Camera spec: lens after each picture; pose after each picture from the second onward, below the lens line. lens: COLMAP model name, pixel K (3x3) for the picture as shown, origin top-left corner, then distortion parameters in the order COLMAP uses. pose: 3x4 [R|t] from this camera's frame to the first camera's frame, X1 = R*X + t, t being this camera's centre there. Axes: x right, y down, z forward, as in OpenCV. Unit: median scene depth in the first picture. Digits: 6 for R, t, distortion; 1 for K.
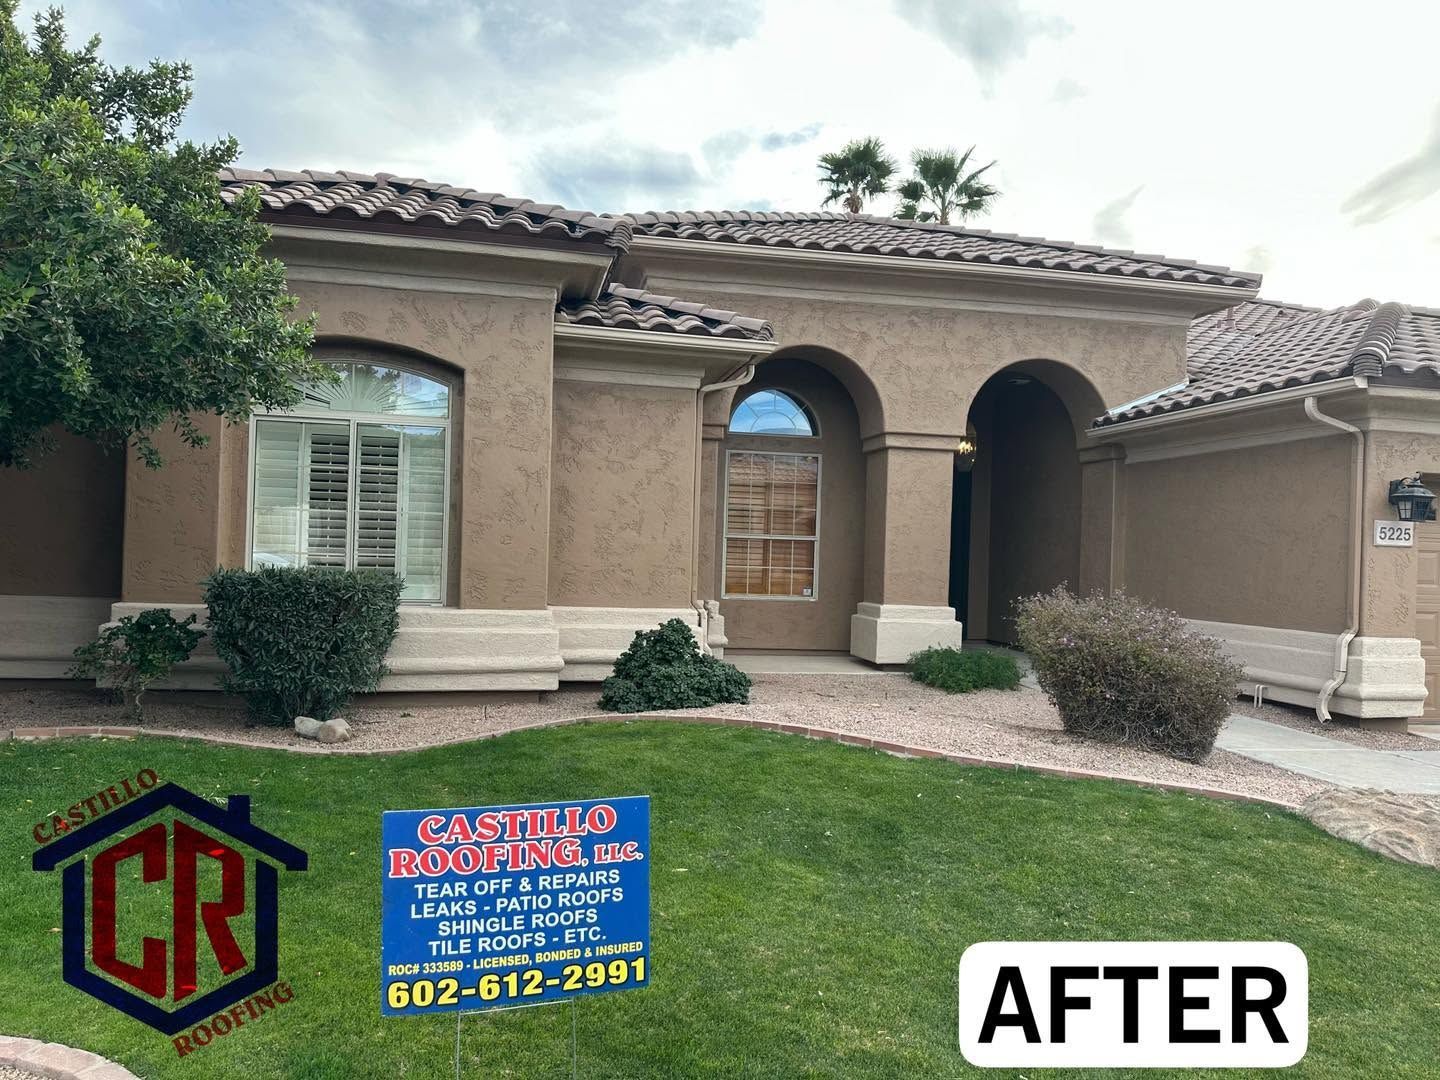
lens RADIAL K [[1033.5, 0, 711.9], [0, 1033.5, 558.8], [0, 0, 1]] dist [0.150493, -0.213667]
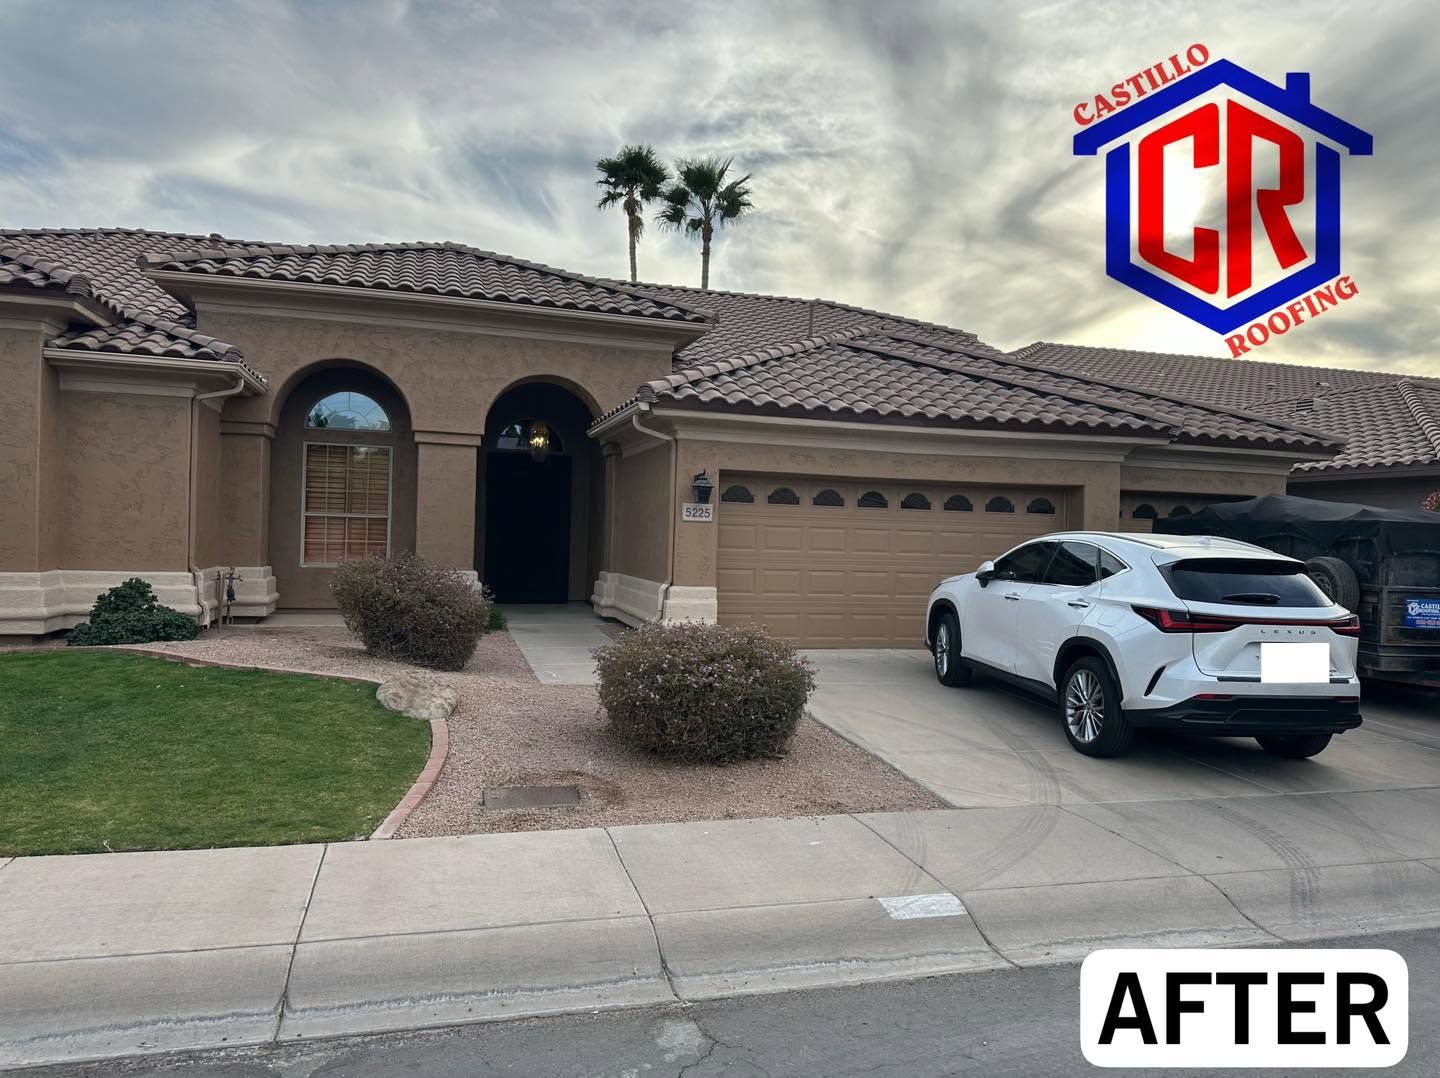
lens RADIAL K [[1040.0, 0, 746.9], [0, 1040.0, 545.1], [0, 0, 1]] dist [0.072383, -0.093429]
pose [[0.994389, -0.004415, 0.105690, 0.432509], [0.003616, 0.999963, 0.007748, 0.006997], [-0.105720, -0.007322, 0.994369, -0.288977]]
